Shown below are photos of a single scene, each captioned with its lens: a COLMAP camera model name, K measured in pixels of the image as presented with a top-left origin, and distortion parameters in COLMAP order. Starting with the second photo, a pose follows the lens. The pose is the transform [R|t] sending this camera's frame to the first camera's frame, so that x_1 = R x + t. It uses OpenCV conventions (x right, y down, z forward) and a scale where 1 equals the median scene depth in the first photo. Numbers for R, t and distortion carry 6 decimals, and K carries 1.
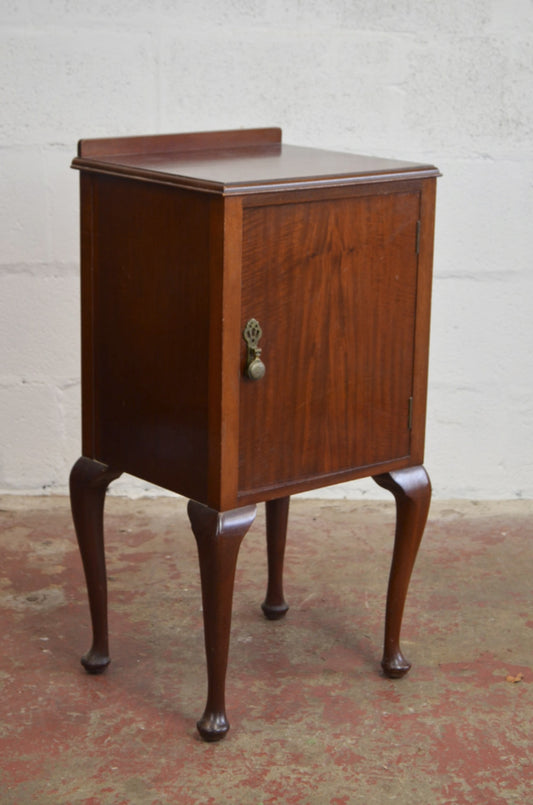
lens RADIAL K [[1700.9, 0, 265.9], [0, 1700.9, 404.7], [0, 0, 1]] dist [-0.009415, 0.087480]
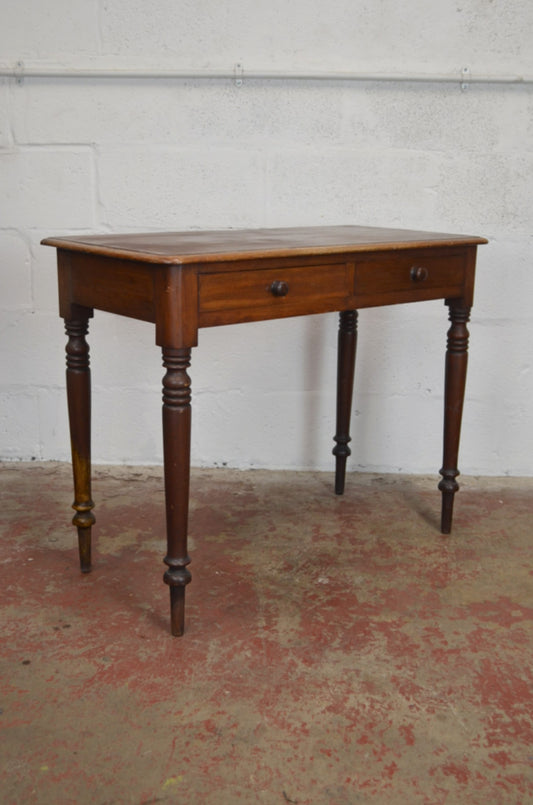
lens RADIAL K [[919.0, 0, 266.1], [0, 919.0, 402.8], [0, 0, 1]] dist [-0.013441, -0.005317]
pose [[0.998657, 0.017507, -0.048764, -0.027708], [-0.017581, 0.999845, -0.001089, -0.003659], [0.048738, 0.001945, 0.998810, 0.286529]]
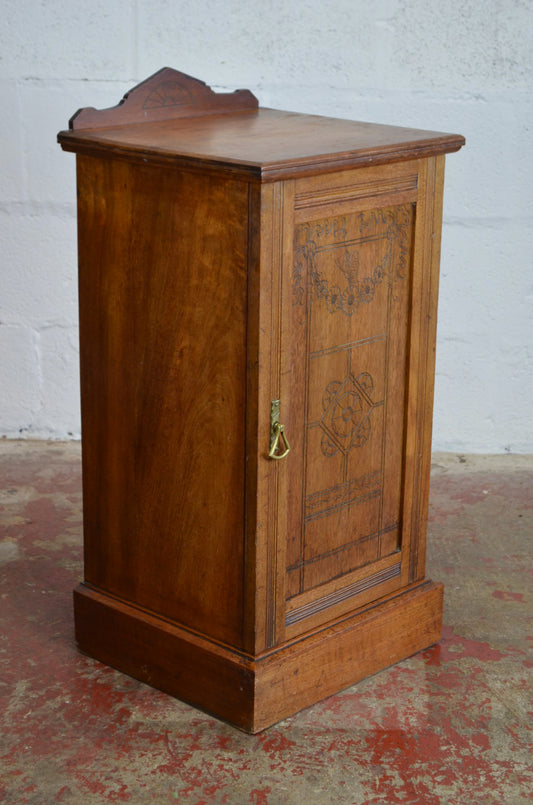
lens RADIAL K [[1604.2, 0, 267.9], [0, 1604.2, 404.3], [0, 0, 1]] dist [-0.017096, 0.113028]
pose [[0.998783, 0.022298, -0.043988, 0.072840], [-0.020053, 0.998505, 0.050846, -0.022862], [0.045056, -0.049902, 0.997737, 0.116720]]
